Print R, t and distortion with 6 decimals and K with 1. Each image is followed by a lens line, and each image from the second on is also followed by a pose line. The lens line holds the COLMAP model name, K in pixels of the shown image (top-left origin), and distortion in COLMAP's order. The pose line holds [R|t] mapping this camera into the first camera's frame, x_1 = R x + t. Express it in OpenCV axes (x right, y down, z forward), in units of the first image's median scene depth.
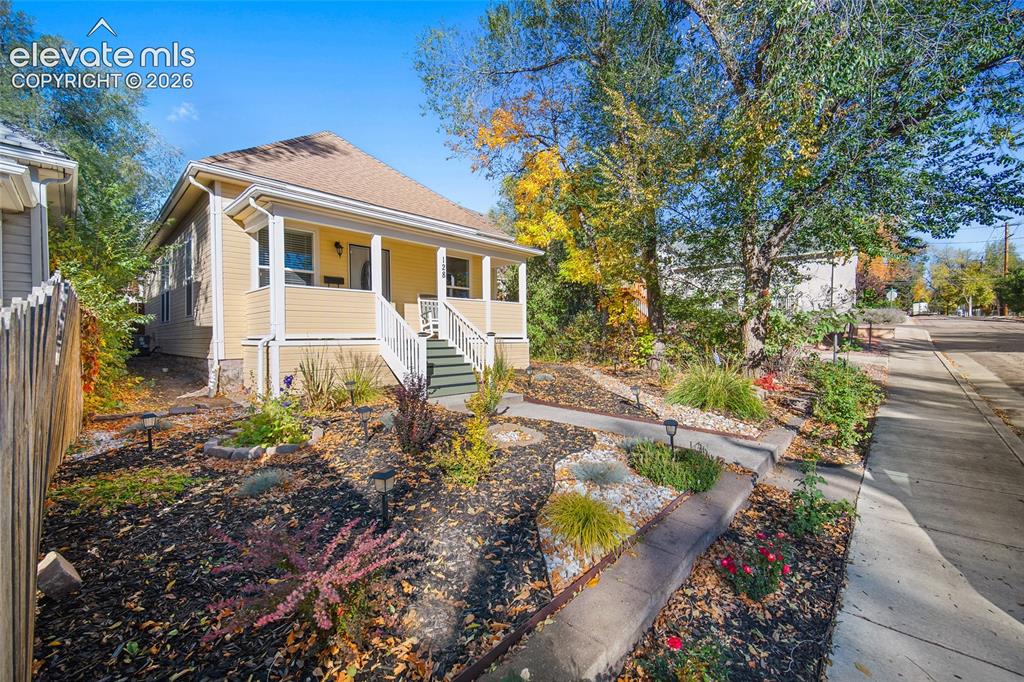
lens RADIAL K [[419.7, 0, 523.6], [0, 419.7, 338.4], [0, 0, 1]] dist [0.000632, 0.000159]
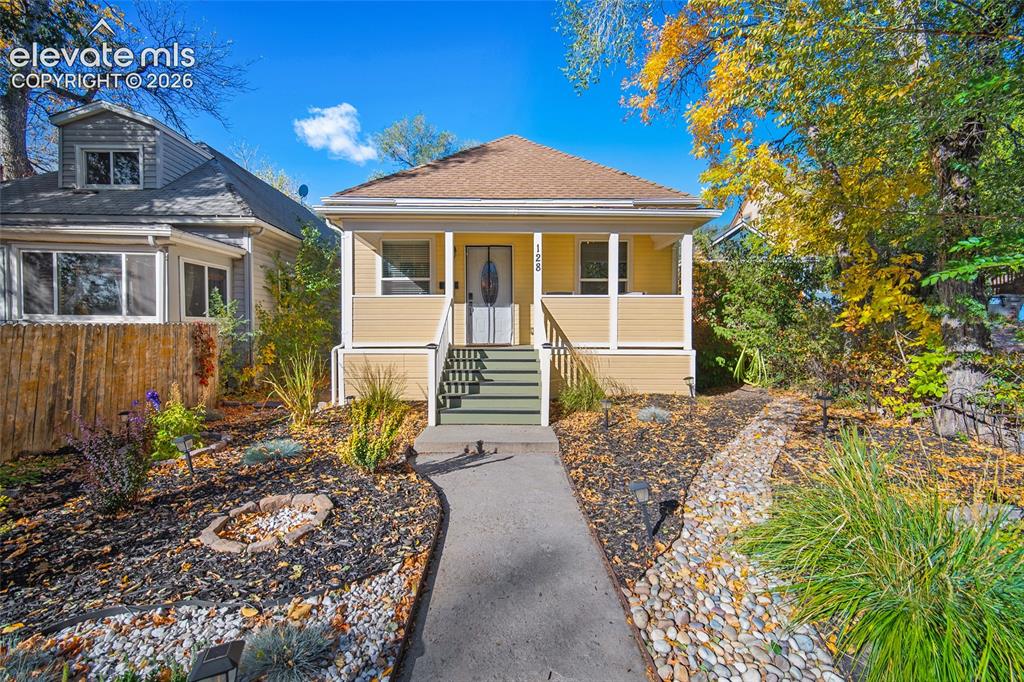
lens RADIAL K [[406.5, 0, 514.1], [0, 406.5, 330.9], [0, 0, 1]] dist [-0.001856, 0.000091]
pose [[0.703693, -0.005085, -0.710486, 0.315293], [-0.008591, 0.999840, -0.015666, -0.019505], [0.710452, 0.017128, 0.703537, 0.436028]]
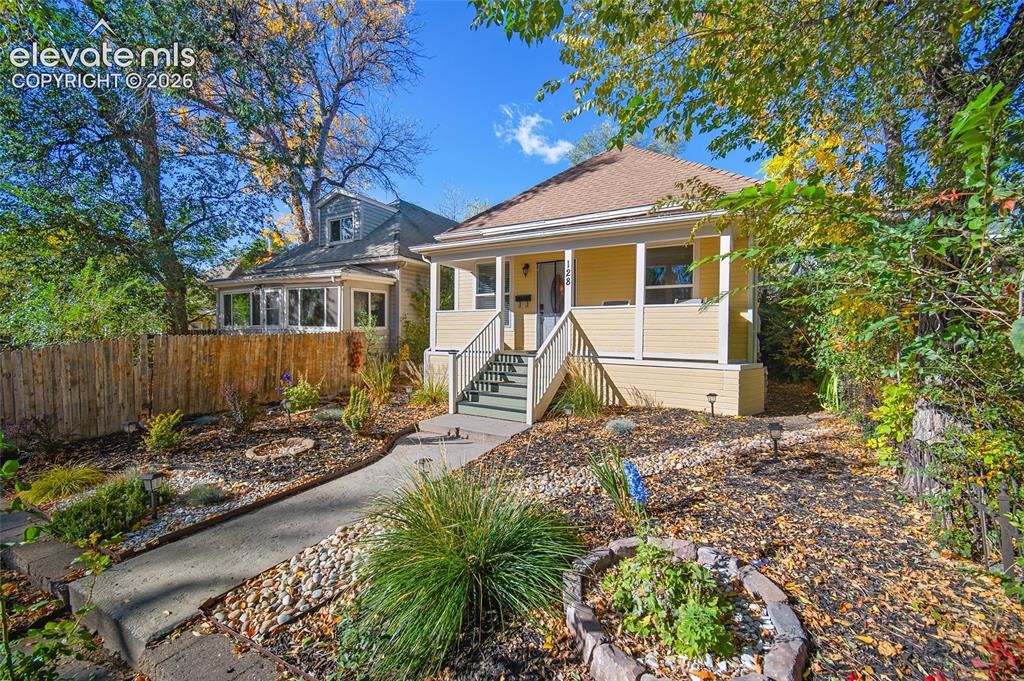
lens RADIAL K [[406.5, 0, 514.1], [0, 406.5, 330.4], [0, 0, 1]] dist [-0.001856, 0.000091]
pose [[0.247824, -0.003699, -0.968798, 0.581904], [-0.020635, 0.999746, -0.009096, -0.041606], [0.968585, 0.022245, 0.247685, 0.691464]]
